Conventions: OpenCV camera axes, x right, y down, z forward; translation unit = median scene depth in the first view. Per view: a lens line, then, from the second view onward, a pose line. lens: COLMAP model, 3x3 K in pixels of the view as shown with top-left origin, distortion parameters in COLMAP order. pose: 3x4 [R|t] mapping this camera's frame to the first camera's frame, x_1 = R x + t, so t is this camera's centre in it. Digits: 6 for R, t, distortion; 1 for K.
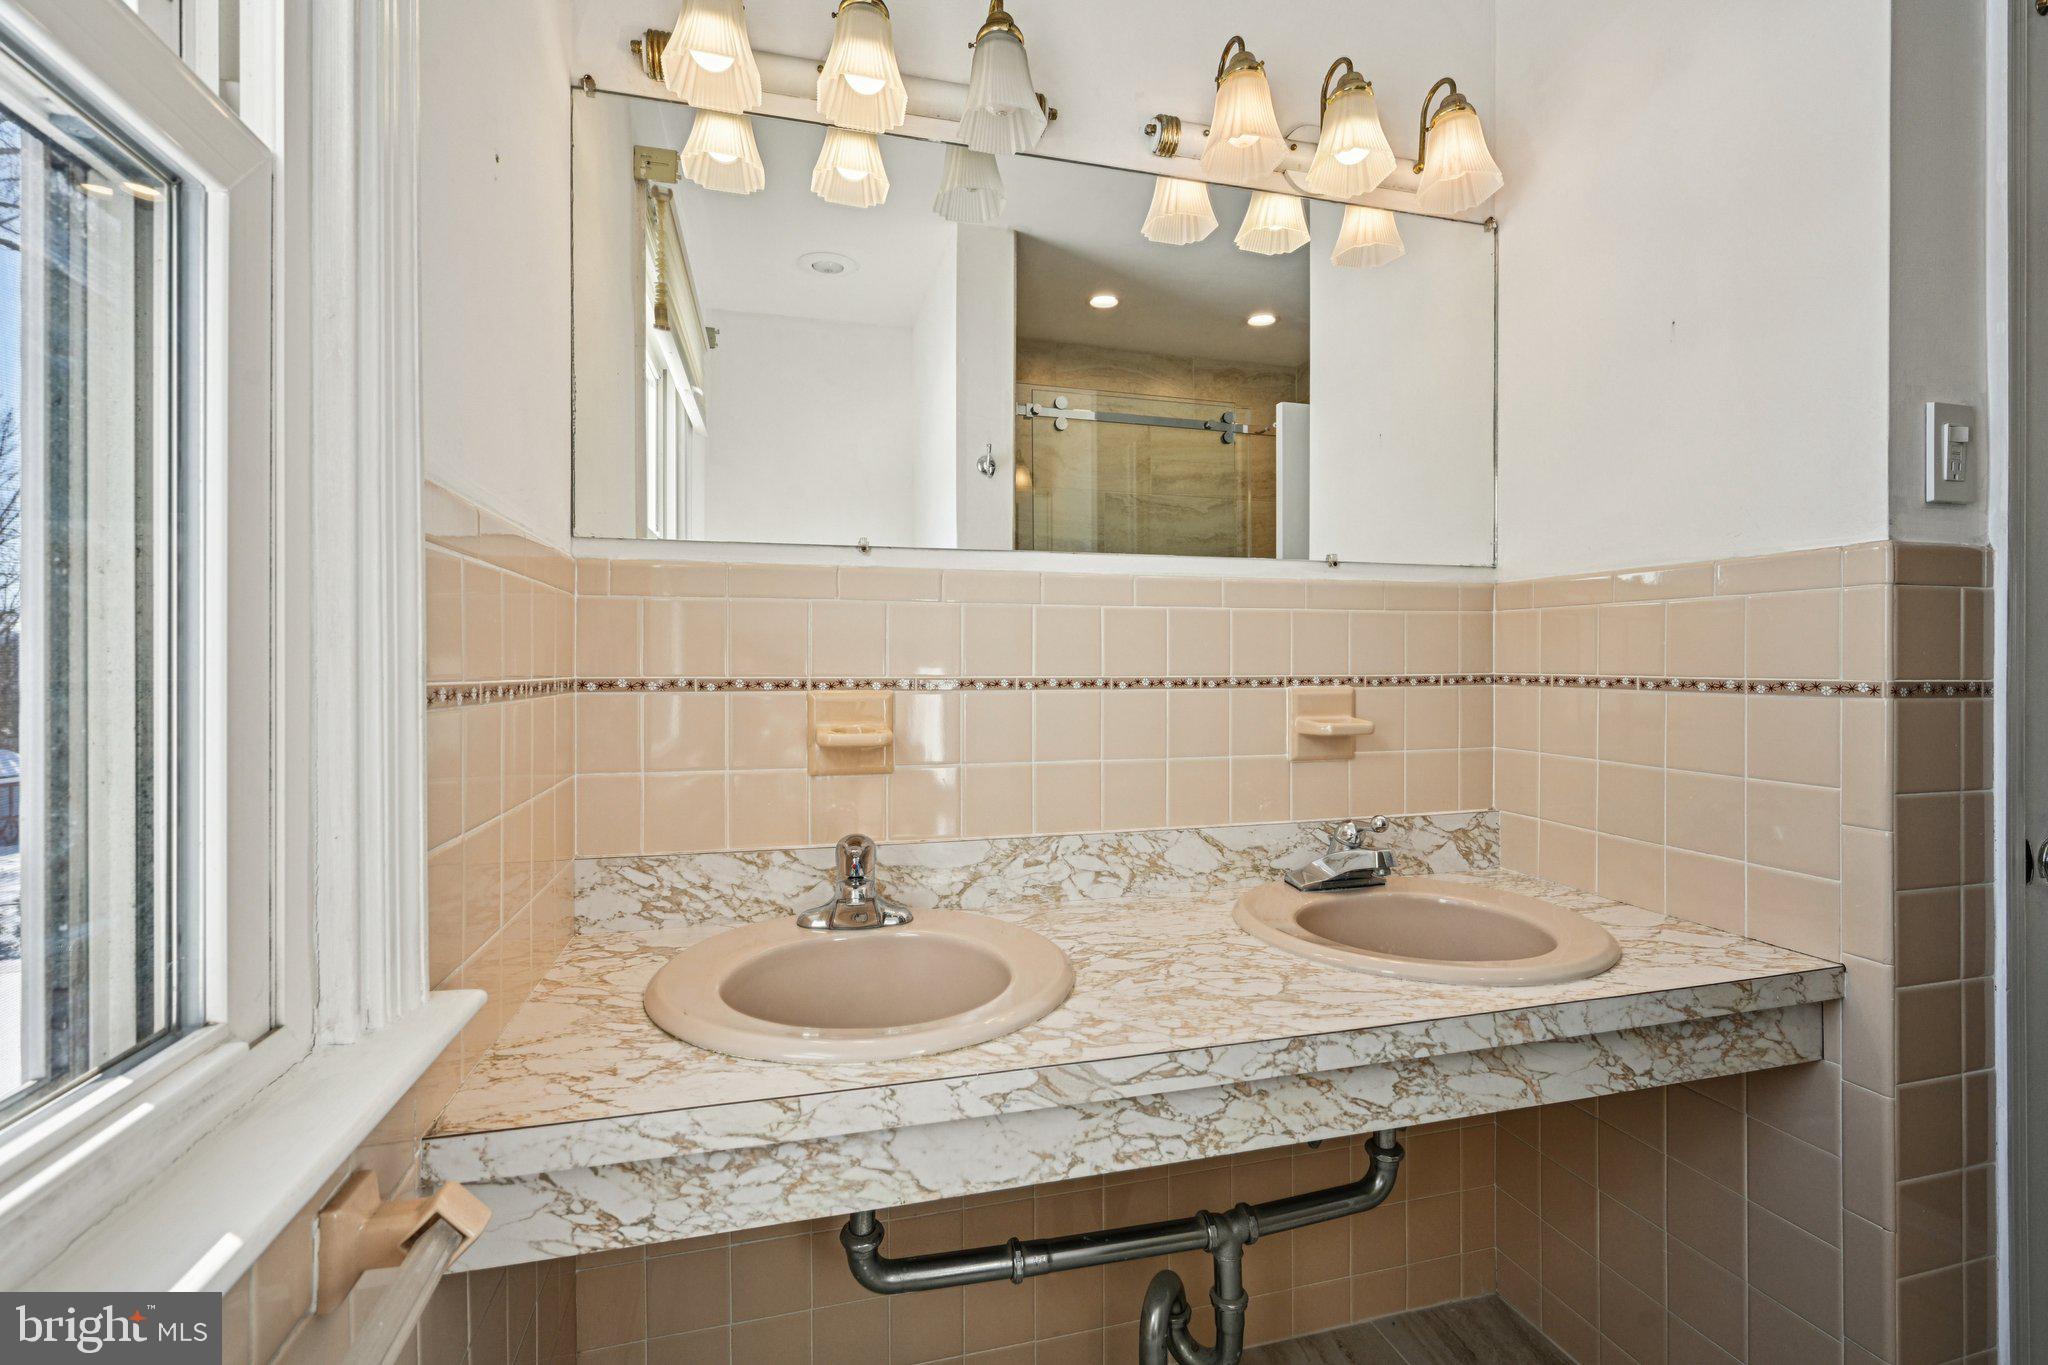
lens RADIAL K [[898.8, 0, 1023.4], [0, 898.8, 671.2], [0, 0, 1]] dist [-0.000099, -0.000485]
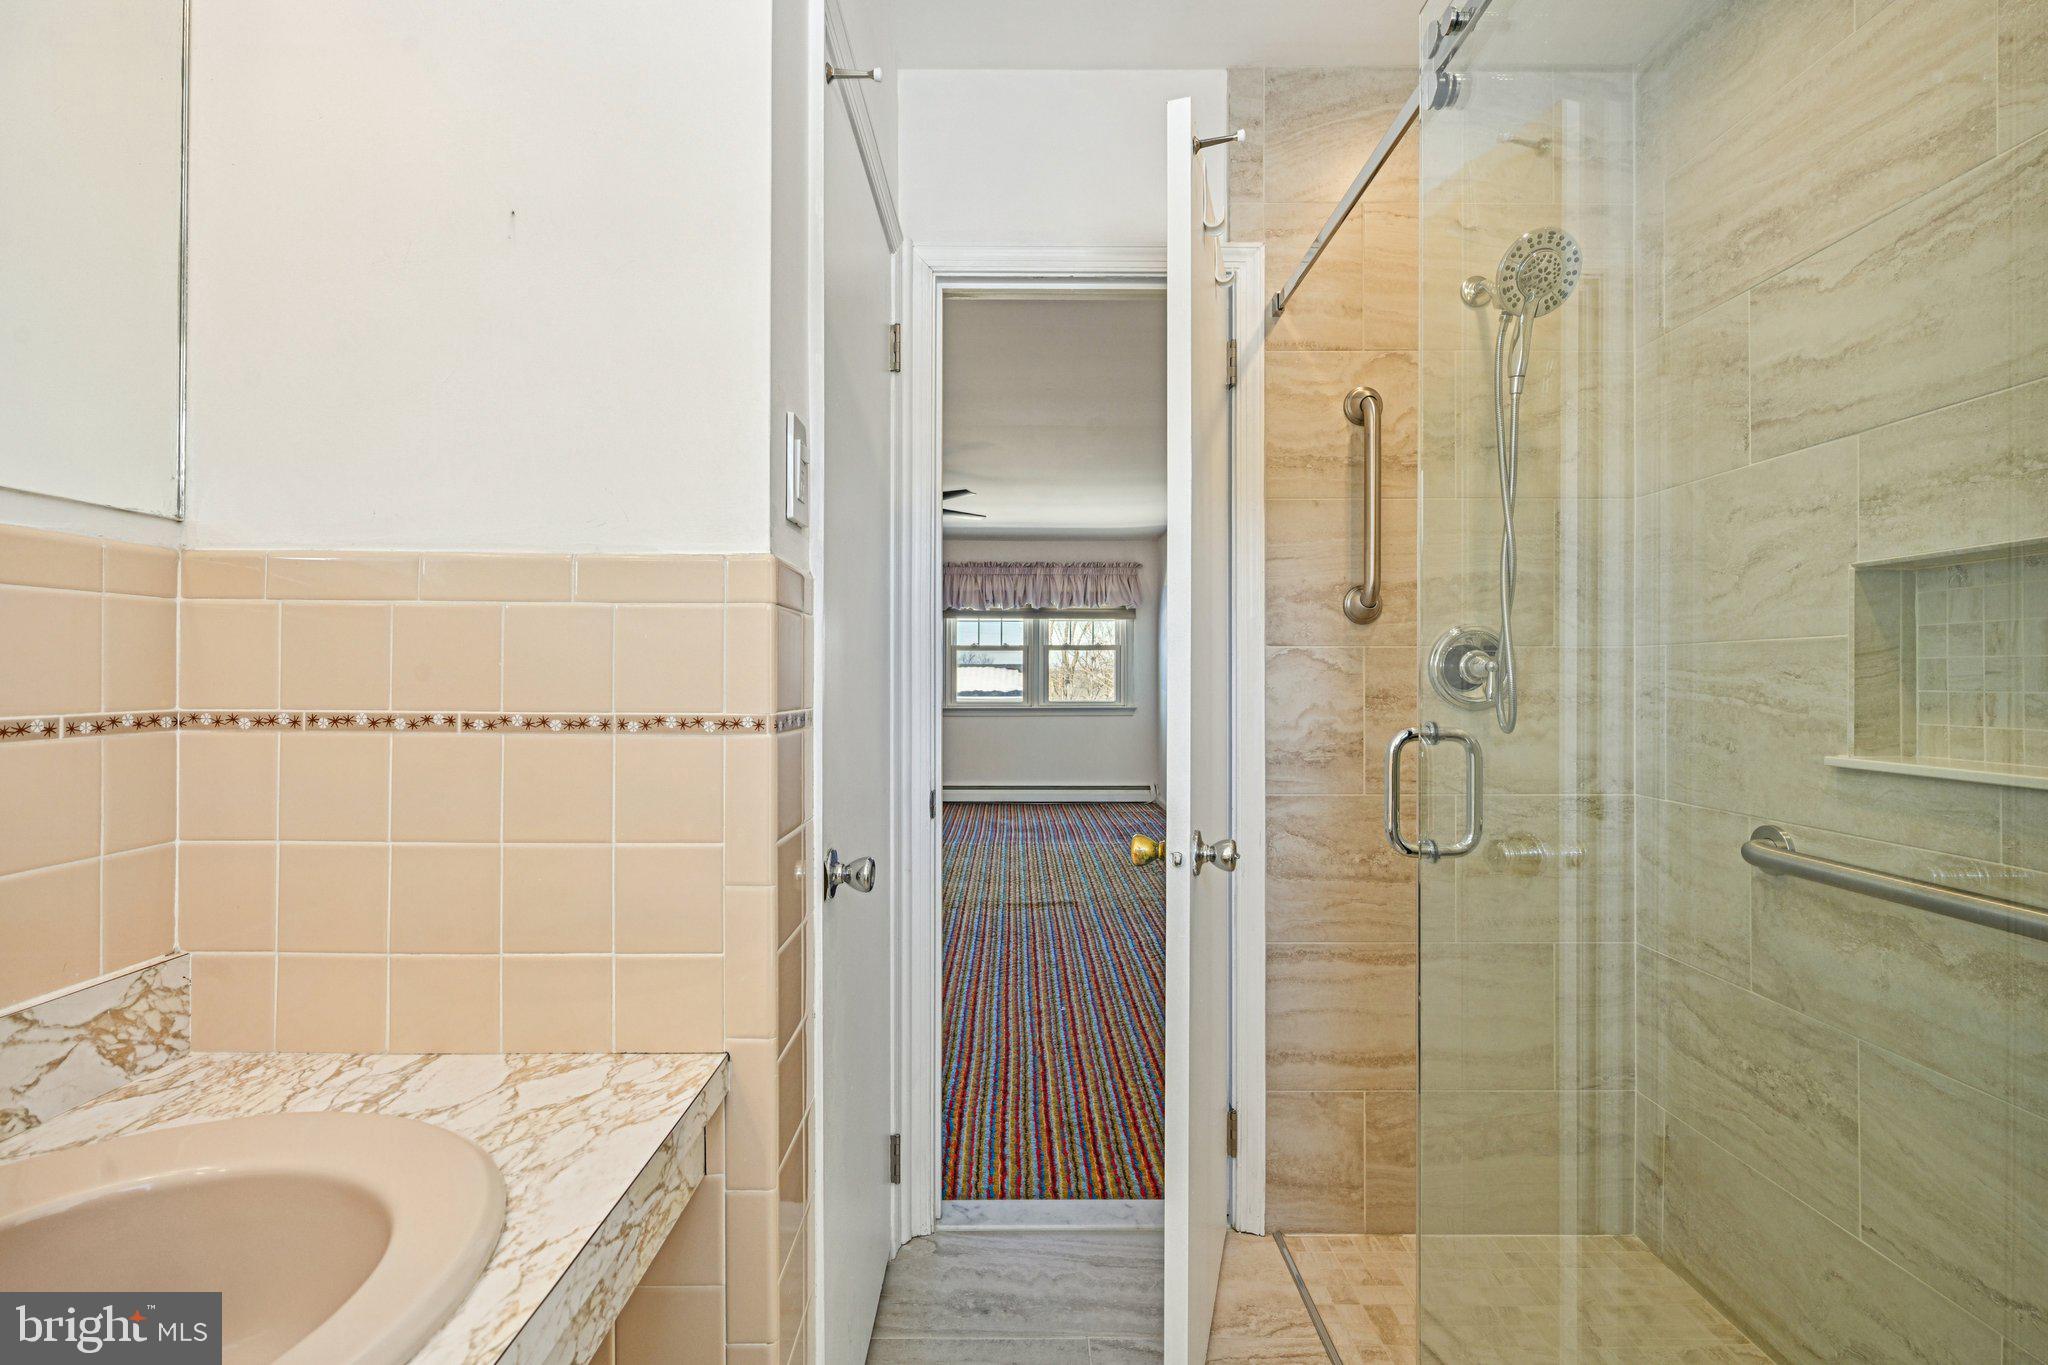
lens RADIAL K [[898.8, 0, 1023.4], [0, 898.8, 671.2], [0, 0, 1]] dist [-0.000099, -0.000485]
pose [[0.245797, 0.007709, 0.969291, 0.122874], [0.004334, 0.999950, -0.009052, -0.015914], [-0.969312, 0.006426, 0.245752, 0.393480]]
